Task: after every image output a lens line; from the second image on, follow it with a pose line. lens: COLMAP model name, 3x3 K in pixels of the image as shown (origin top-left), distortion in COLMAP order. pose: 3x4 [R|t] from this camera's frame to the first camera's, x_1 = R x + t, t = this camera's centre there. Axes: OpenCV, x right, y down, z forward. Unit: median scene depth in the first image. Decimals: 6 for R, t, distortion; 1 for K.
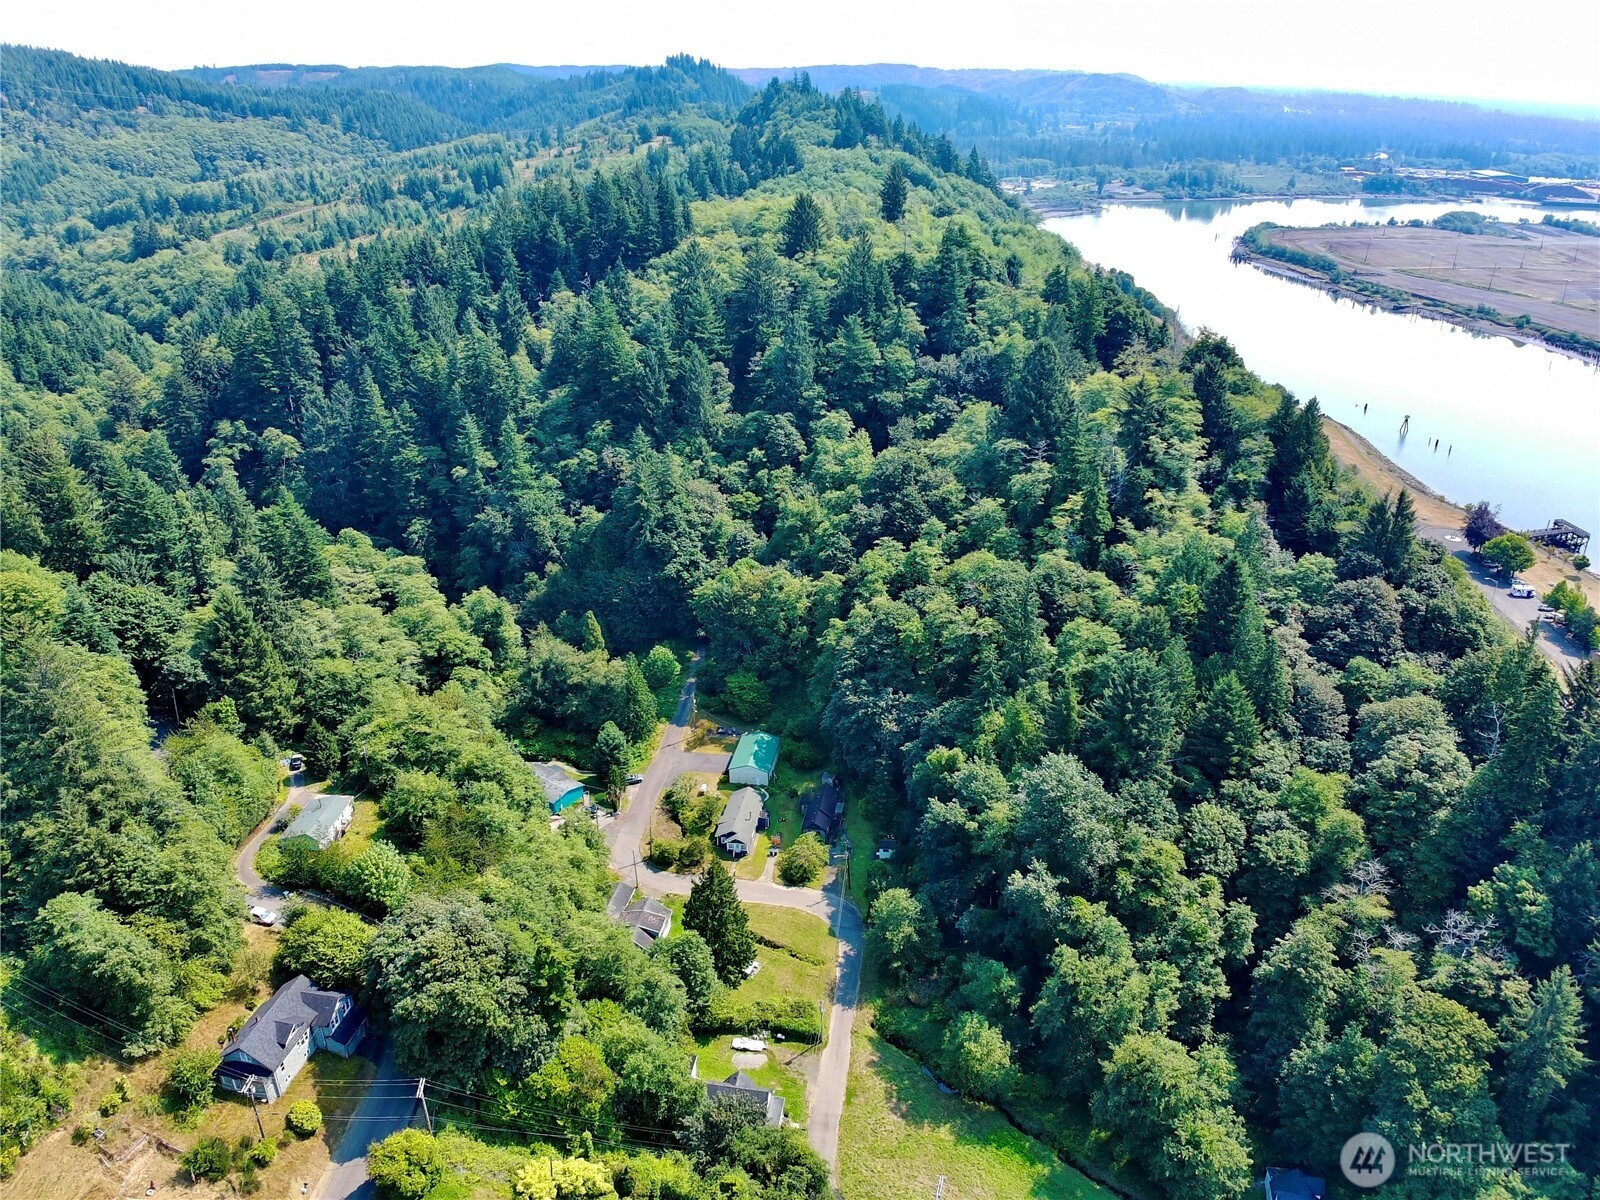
lens RADIAL K [[1142.7, 0, 807.4], [0, 1142.7, 615.7], [0, 0, 1]] dist [0.087314, -0.178227]
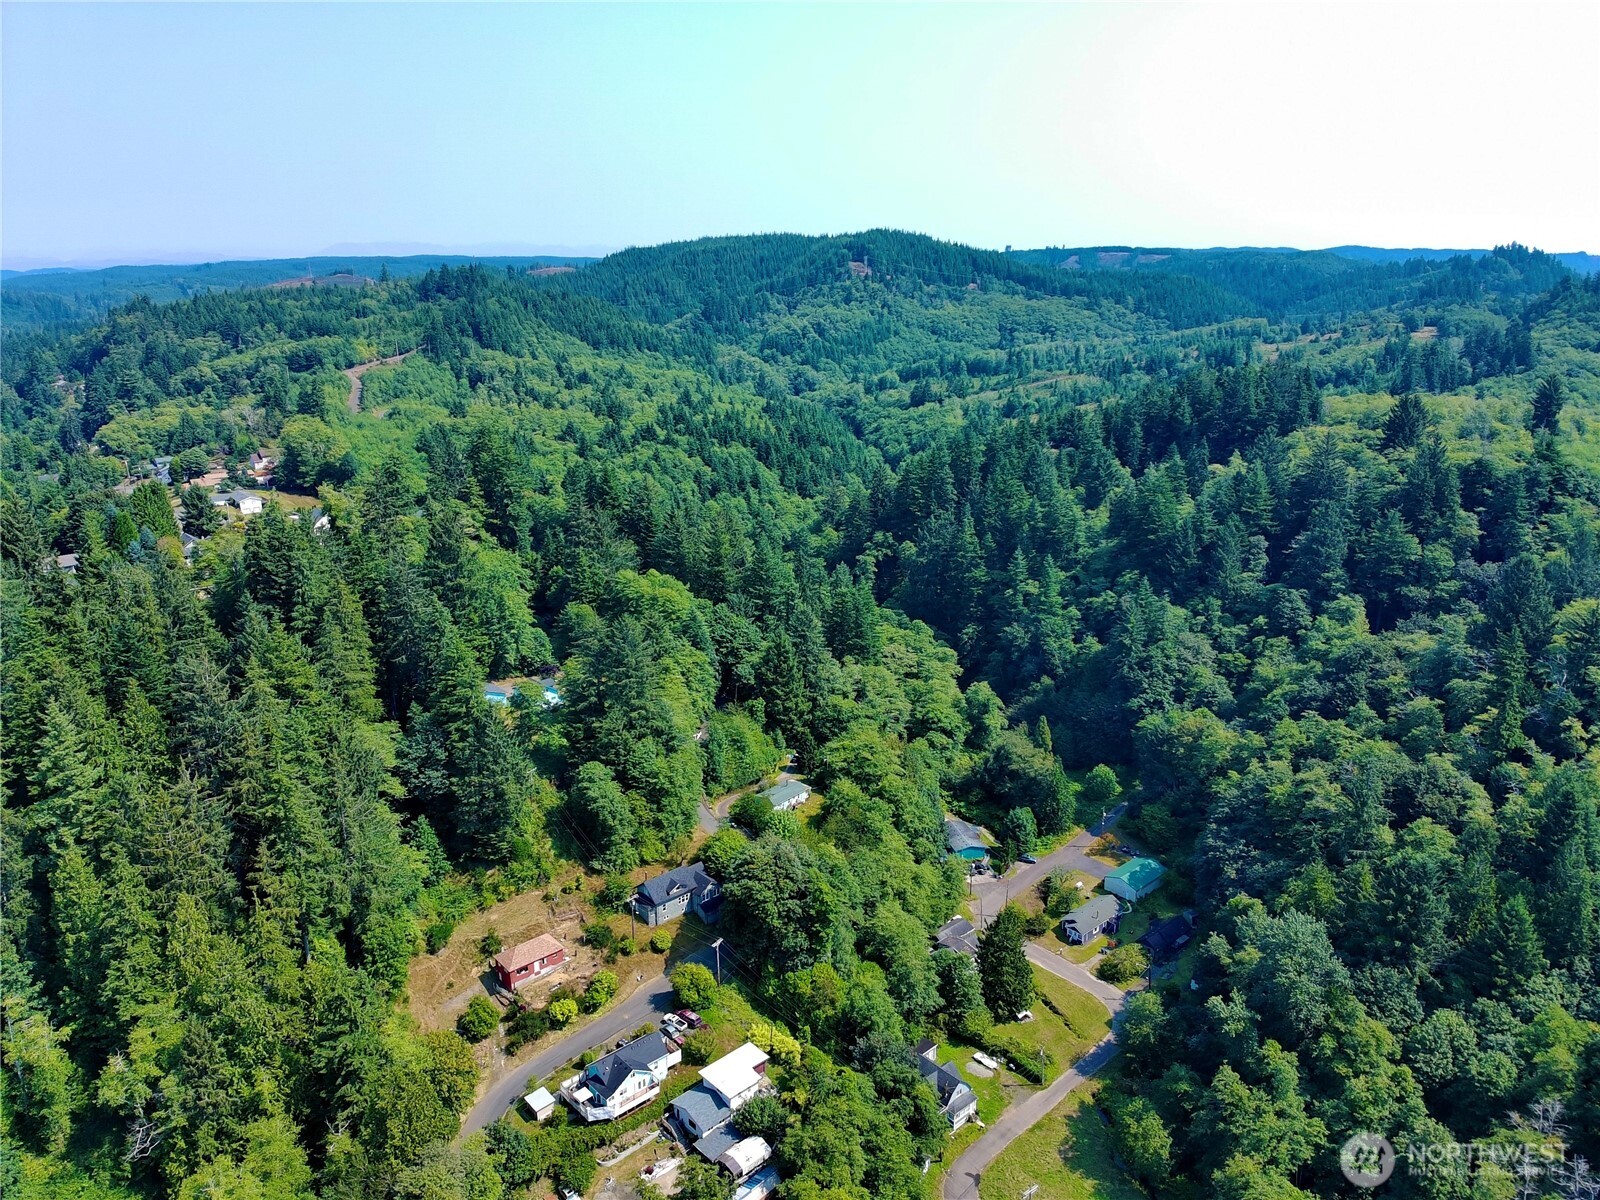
lens RADIAL K [[1142.7, 0, 787.2], [0, 1142.7, 605.5], [0, 0, 1]] dist [0.087314, -0.178227]
pose [[0.777123, 0.177737, -0.603730, 0.311755], [-0.262226, 0.963501, -0.053884, 0.020574], [0.572117, 0.200188, 0.795366, -0.132783]]
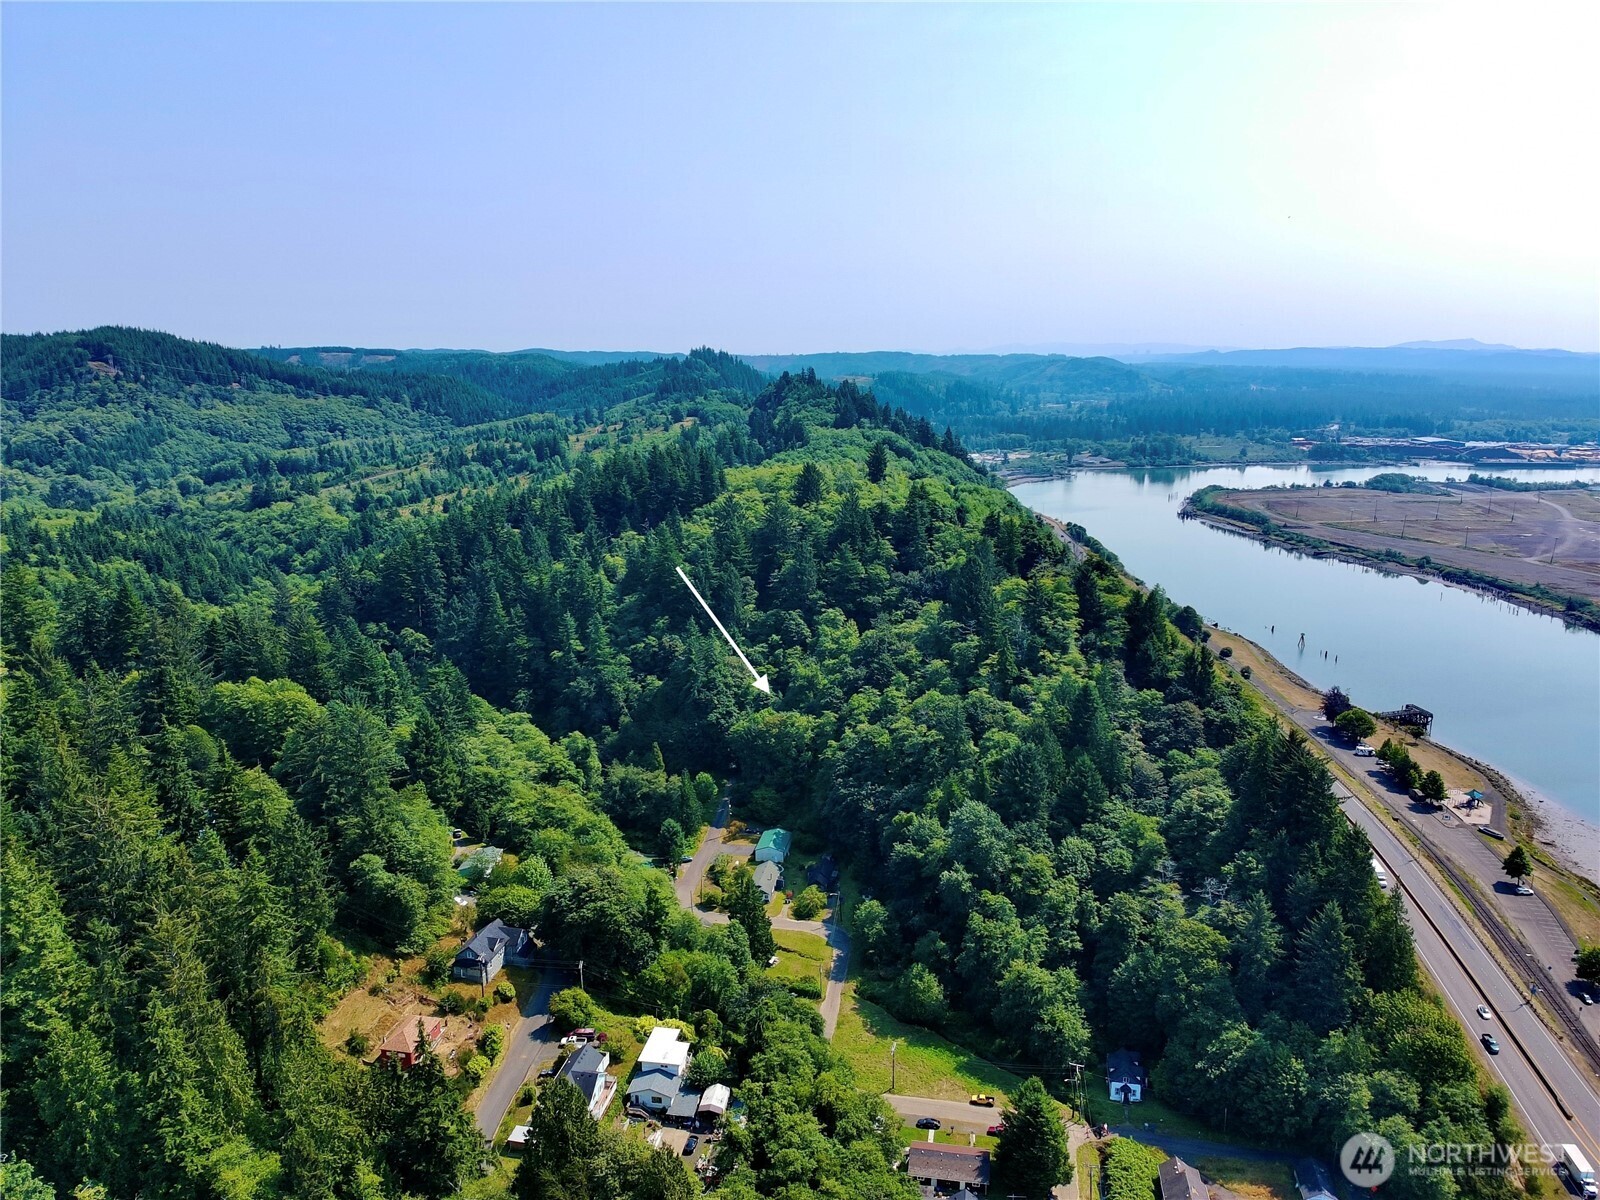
lens RADIAL K [[1142.7, 0, 809.0], [0, 1142.7, 603.2], [0, 0, 1]] dist [0.087314, -0.178227]
pose [[0.999994, 0.001957, -0.002821, 0.000110], [-0.002544, 0.974155, -0.225865, 0.149260], [0.002306, 0.225871, 0.974155, -0.407310]]
